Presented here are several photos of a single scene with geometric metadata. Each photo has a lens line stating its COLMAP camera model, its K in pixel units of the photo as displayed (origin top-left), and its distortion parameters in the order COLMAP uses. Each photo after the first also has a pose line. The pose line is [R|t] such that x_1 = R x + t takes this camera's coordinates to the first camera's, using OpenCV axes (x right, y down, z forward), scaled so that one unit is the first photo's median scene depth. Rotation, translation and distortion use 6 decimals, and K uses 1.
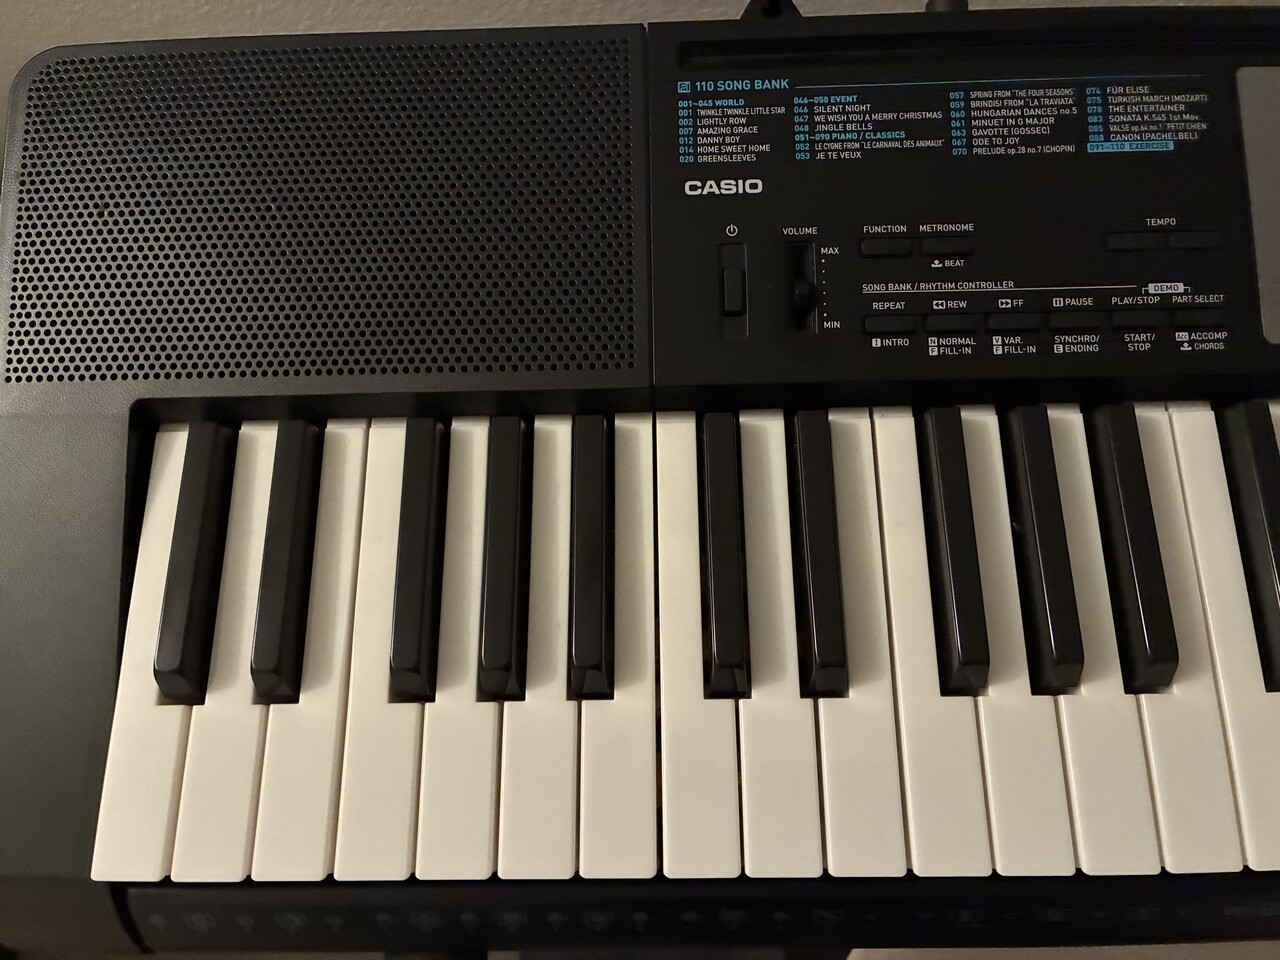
lens RADIAL K [[923.0, 0, 642.3], [0, 923.0, 492.0], [0, 0, 1]] dist [0.009227, -0.011828]
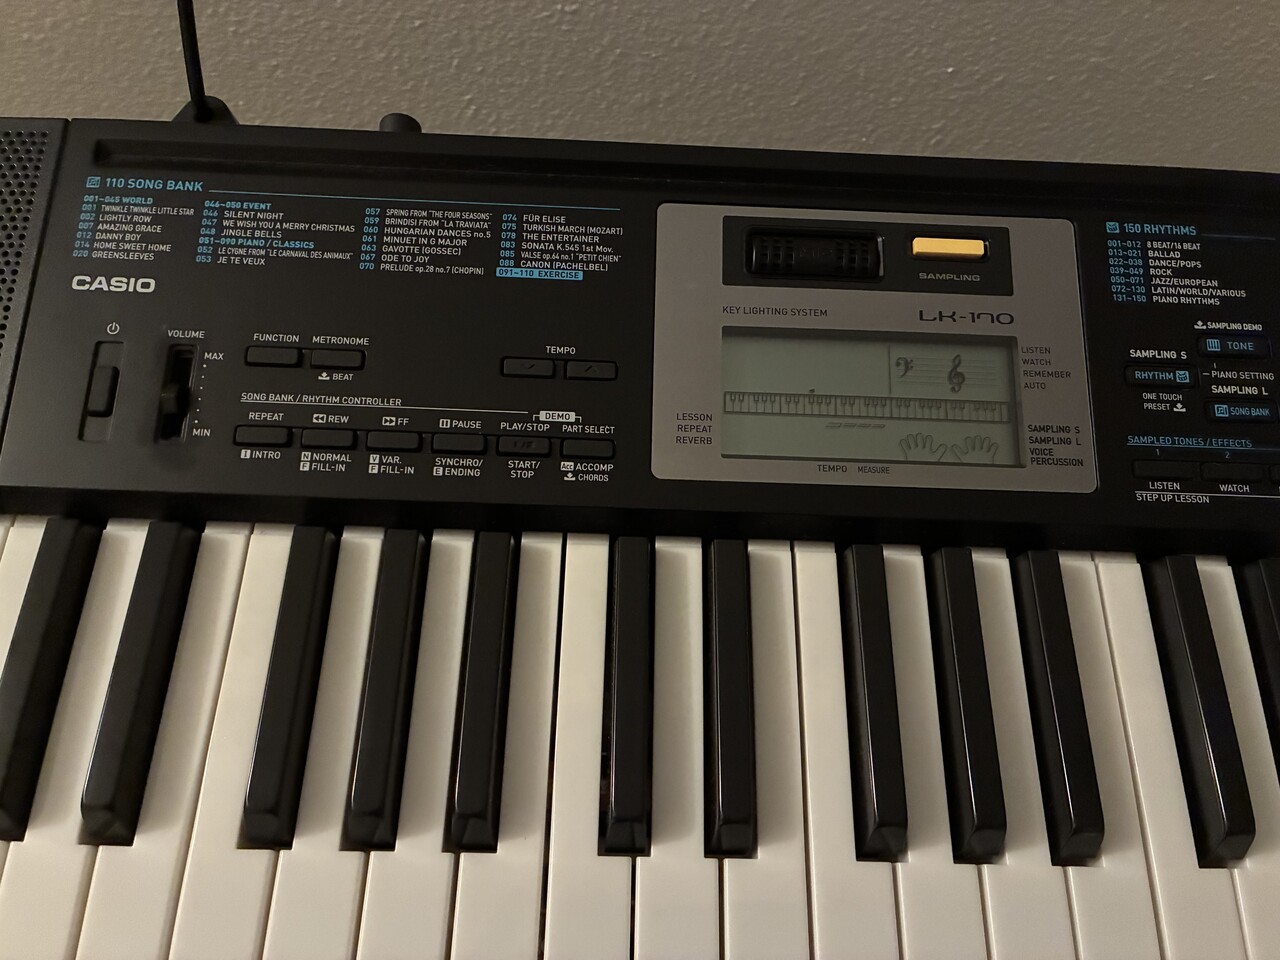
lens RADIAL K [[985.1, 0, 630.8], [0, 985.1, 479.5], [0, 0, 1]] dist [0.034584, -0.049783]
pose [[0.996610, 0.056641, 0.059675, 0.565161], [-0.047614, 0.988562, -0.143103, -0.010430], [-0.067098, 0.139777, 0.987907, -0.015089]]
